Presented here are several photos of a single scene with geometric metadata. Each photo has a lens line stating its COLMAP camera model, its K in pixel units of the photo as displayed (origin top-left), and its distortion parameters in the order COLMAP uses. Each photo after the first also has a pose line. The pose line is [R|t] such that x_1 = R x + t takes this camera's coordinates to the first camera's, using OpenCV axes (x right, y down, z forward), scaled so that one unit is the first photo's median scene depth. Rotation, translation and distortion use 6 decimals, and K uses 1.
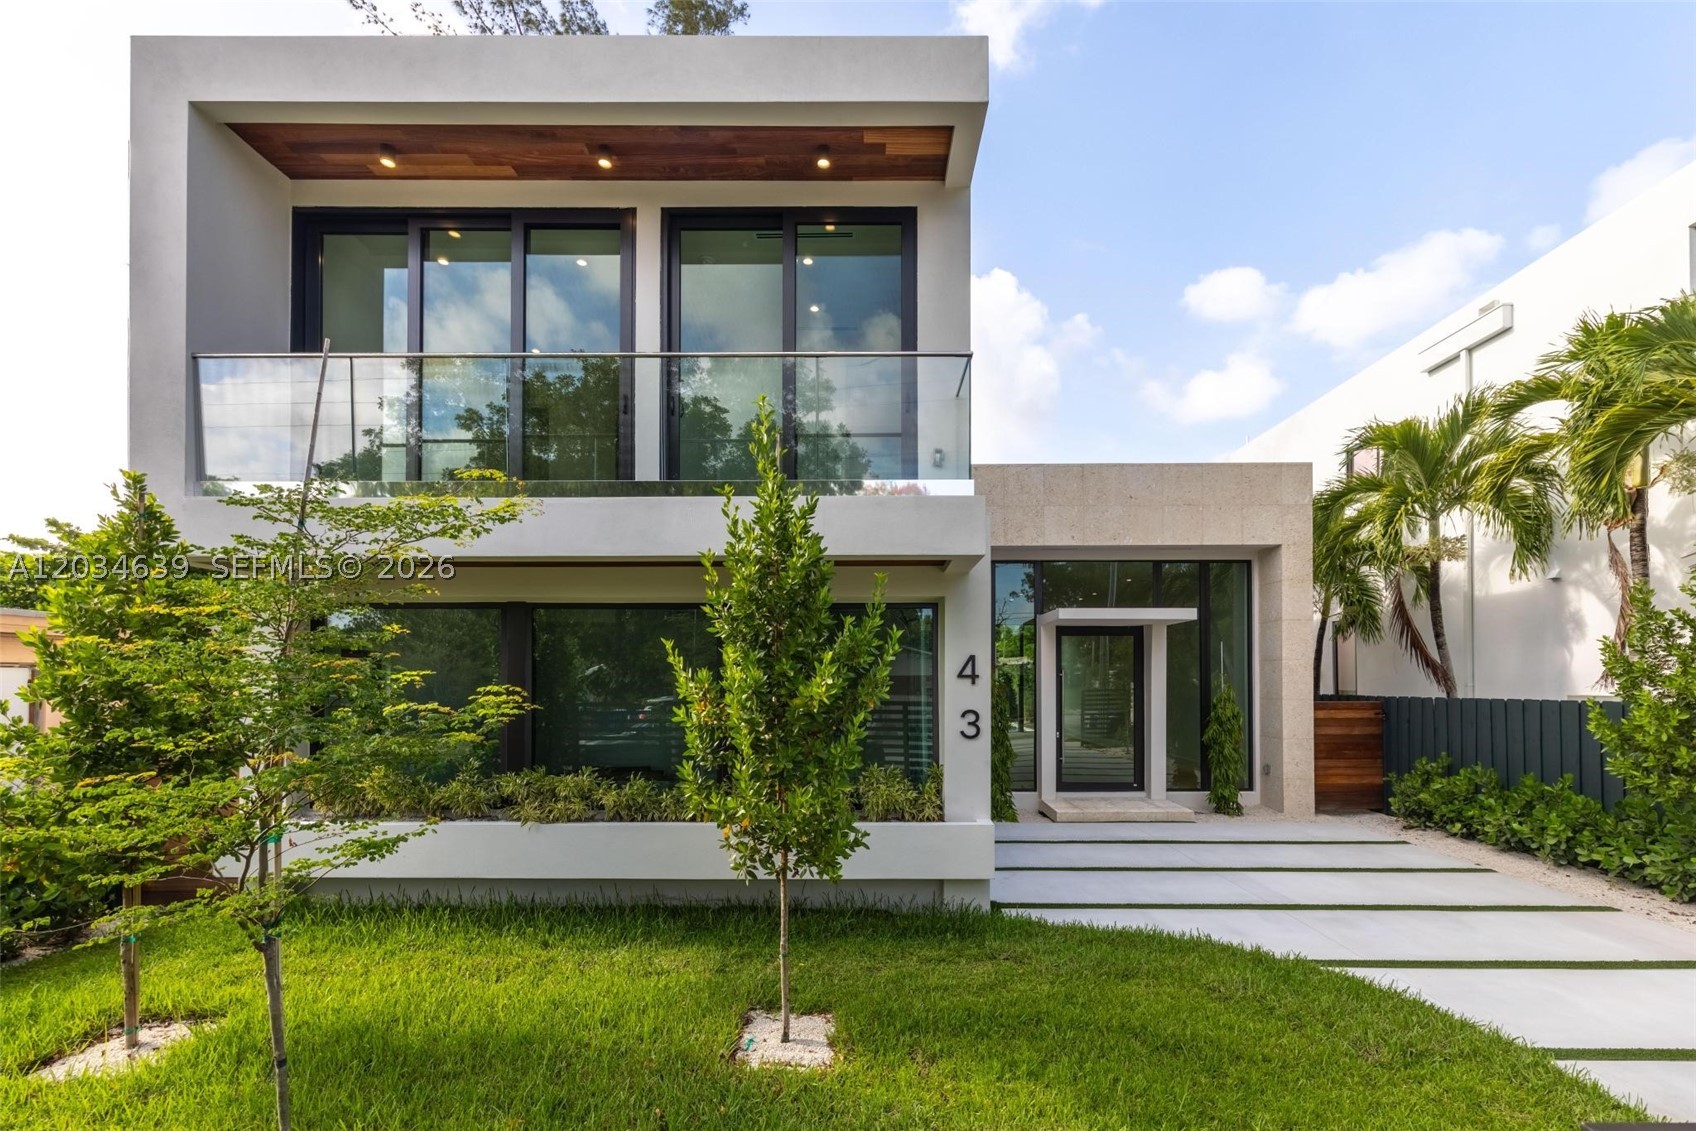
lens RADIAL K [[718.4, 0, 851.6], [0, 718.4, 669.0], [0, 0, 1]] dist [0.001133, 0.000251]
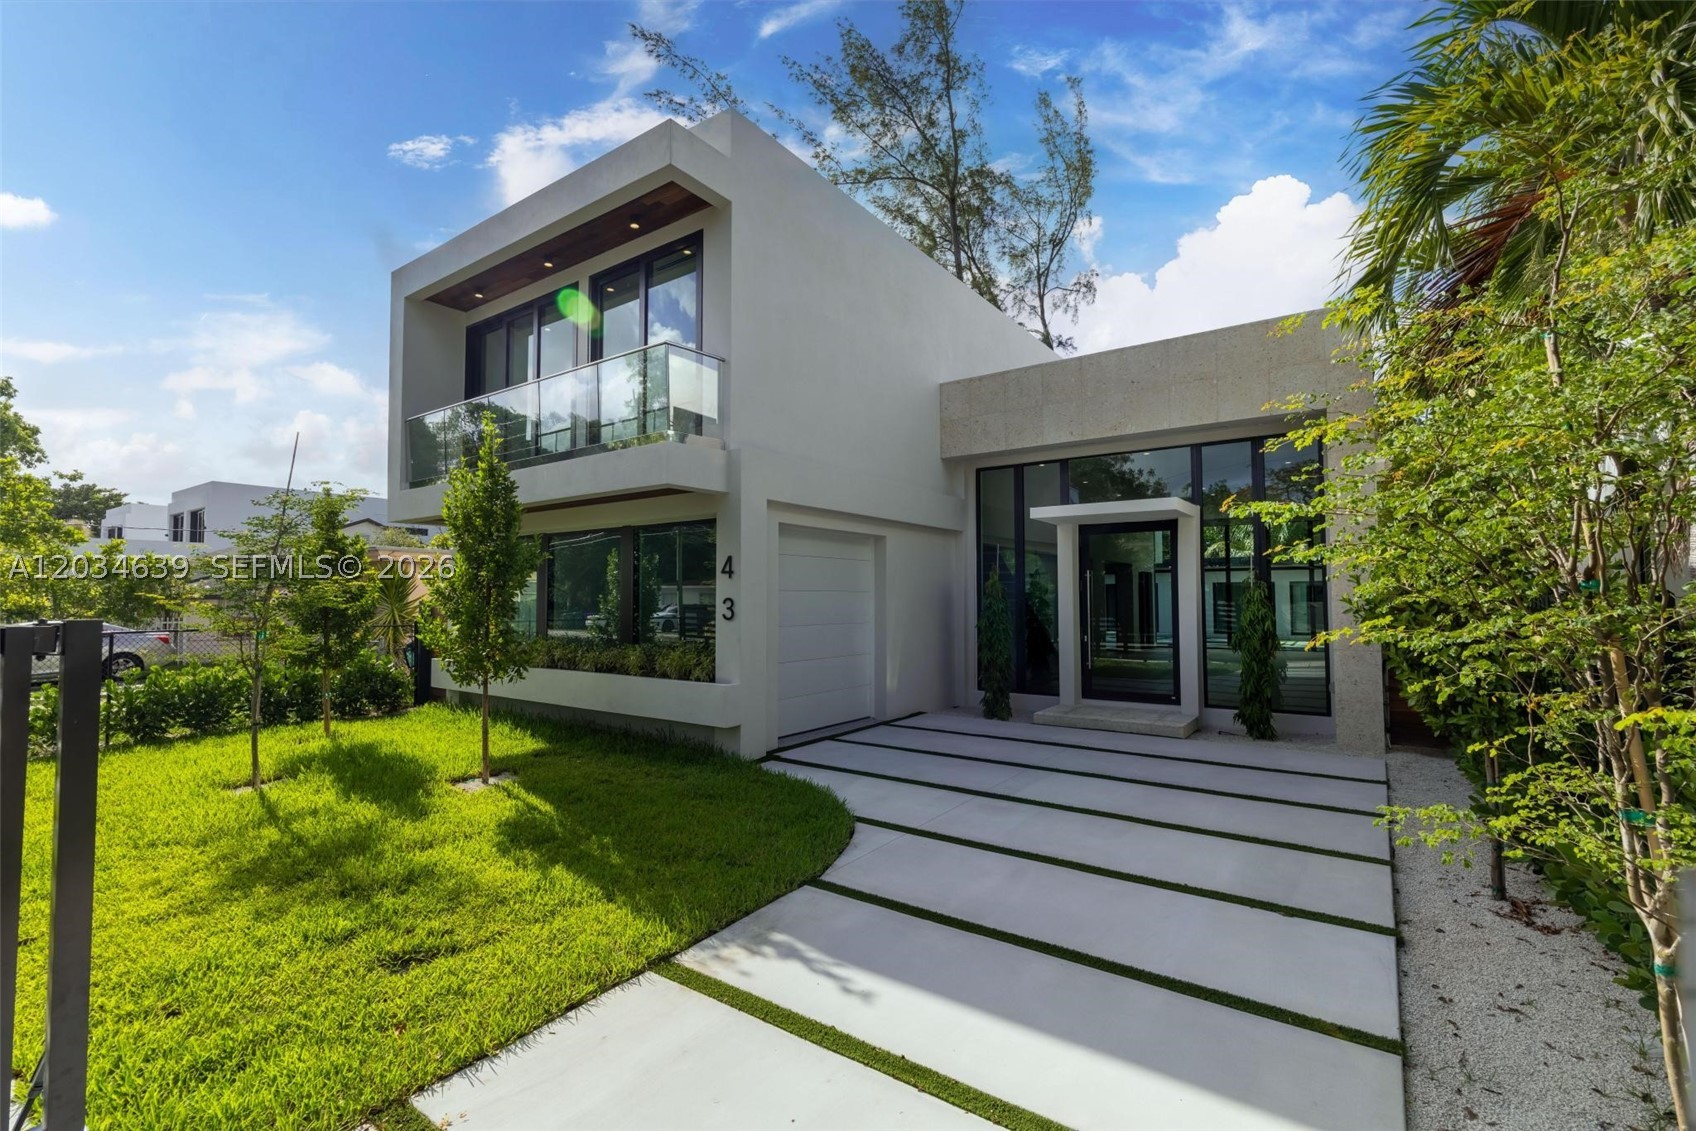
lens RADIAL K [[755.8, 0, 835.5], [0, 755.8, 547.1], [0, 0, 1]] dist [-0.000761, 0.000101]
pose [[0.812841, -0.032245, -0.581593, 1.121346], [0.005087, 0.998821, -0.048268, 0.032102], [0.582464, 0.036275, 0.812047, -0.005418]]
